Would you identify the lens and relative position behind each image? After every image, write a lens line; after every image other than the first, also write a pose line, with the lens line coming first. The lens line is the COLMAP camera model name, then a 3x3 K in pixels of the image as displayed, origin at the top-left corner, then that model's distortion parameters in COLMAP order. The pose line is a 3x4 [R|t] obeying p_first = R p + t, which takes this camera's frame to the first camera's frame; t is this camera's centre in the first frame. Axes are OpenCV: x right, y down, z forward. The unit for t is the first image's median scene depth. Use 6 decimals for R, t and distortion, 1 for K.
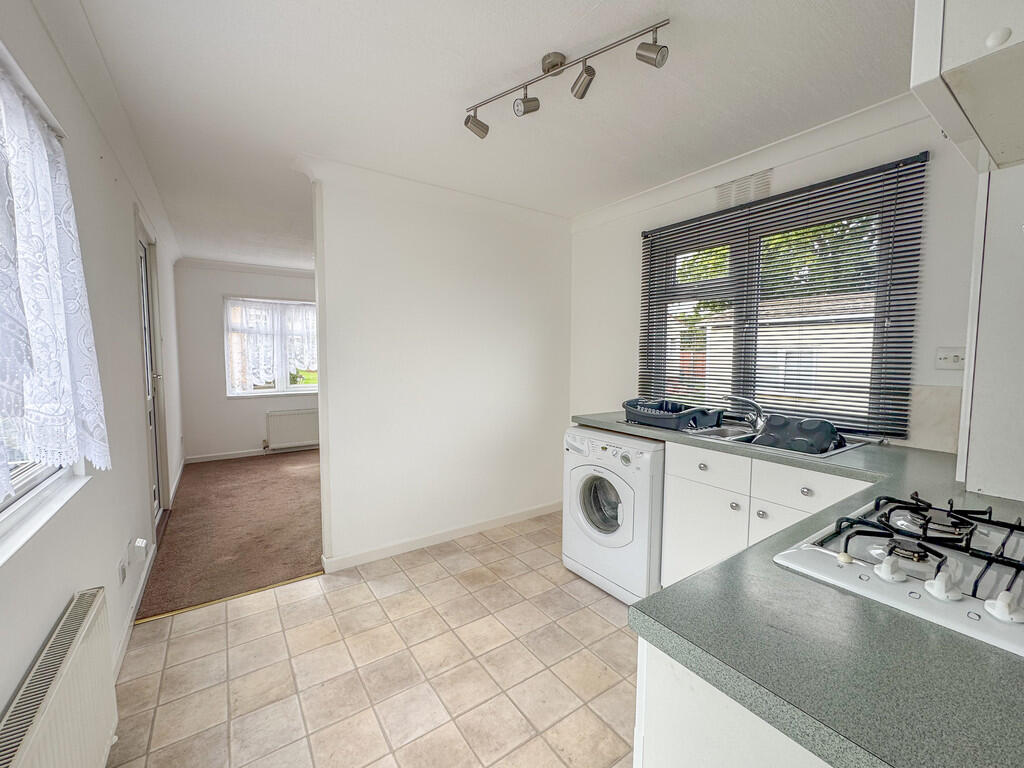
lens RADIAL K [[420.0, 0, 512.0], [0, 420.0, 384.0], [0, 0, 1]] dist [-0.001177, -0.000032]
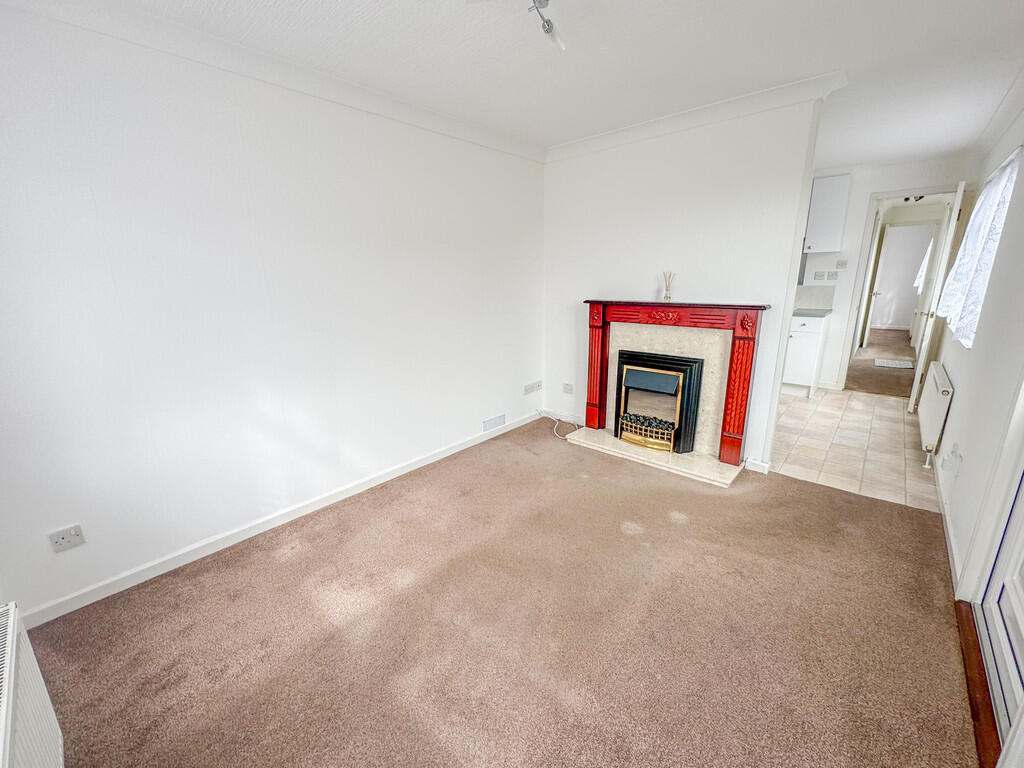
lens RADIAL K [[420.0, 0, 512.0], [0, 420.0, 384.0], [0, 0, 1]] dist [-0.001177, -0.000032]
pose [[-0.235007, -0.245916, 0.940371, -1.556236], [0.088434, 0.958044, 0.272638, -0.192287], [-0.967962, 0.147232, -0.203400, 2.244357]]
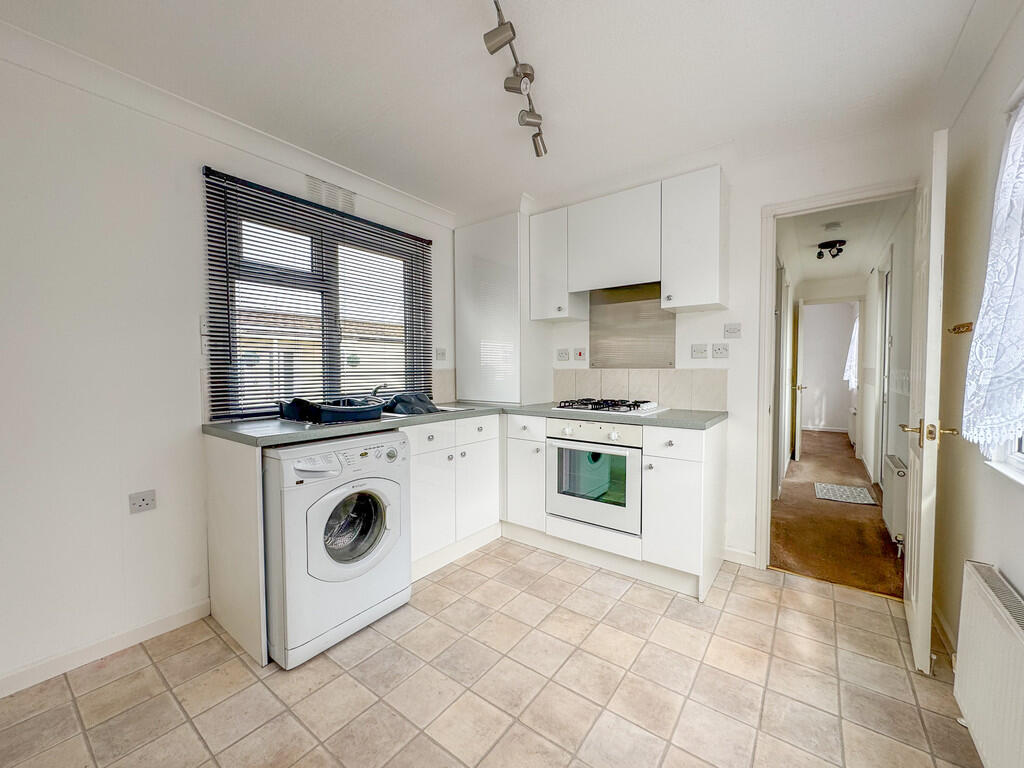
lens RADIAL K [[408.1, 0, 512.0], [0, 408.1, 384.0], [0, 0, 1]] dist [-0.002174, -0.000130]
pose [[-0.315327, -0.041641, 0.948069, -0.710449], [0.068024, 0.995475, 0.066348, -0.021218], [-0.946542, 0.085413, -0.311067, 1.083754]]
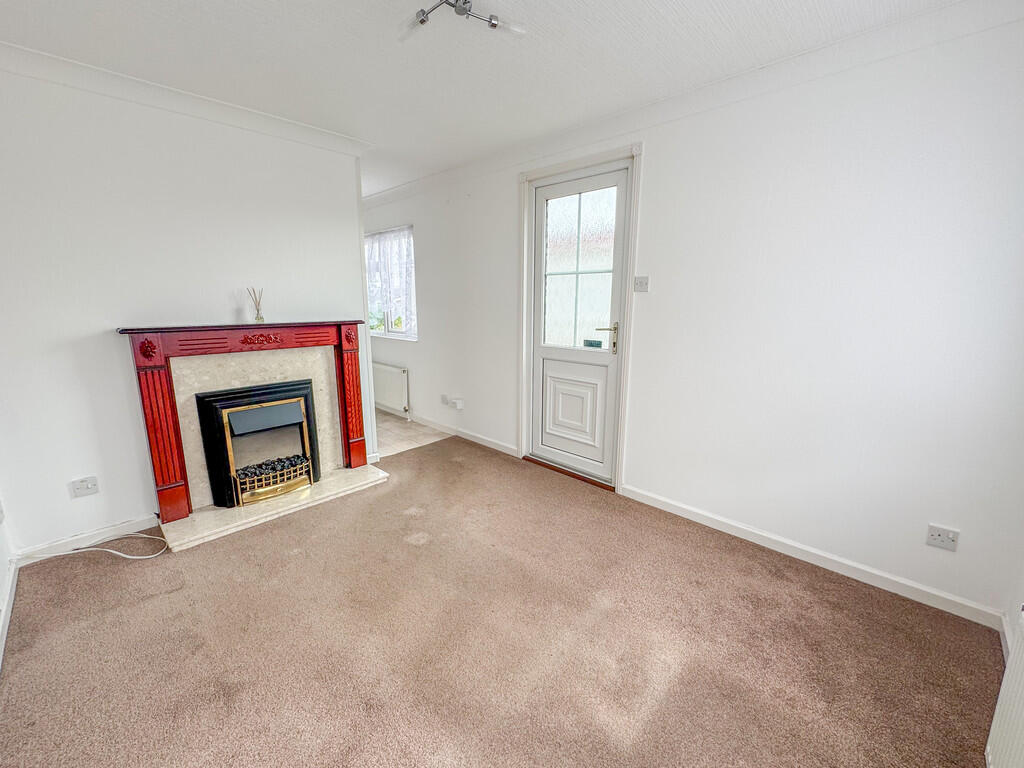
lens RADIAL K [[420.0, 0, 512.0], [0, 420.0, 384.0], [0, 0, 1]] dist [-0.001177, -0.000032]
pose [[-0.980649, 0.032470, -0.193062, -0.750658], [-0.021256, 0.962661, 0.269874, -0.199405], [0.194616, 0.268755, -0.943343, 2.745930]]
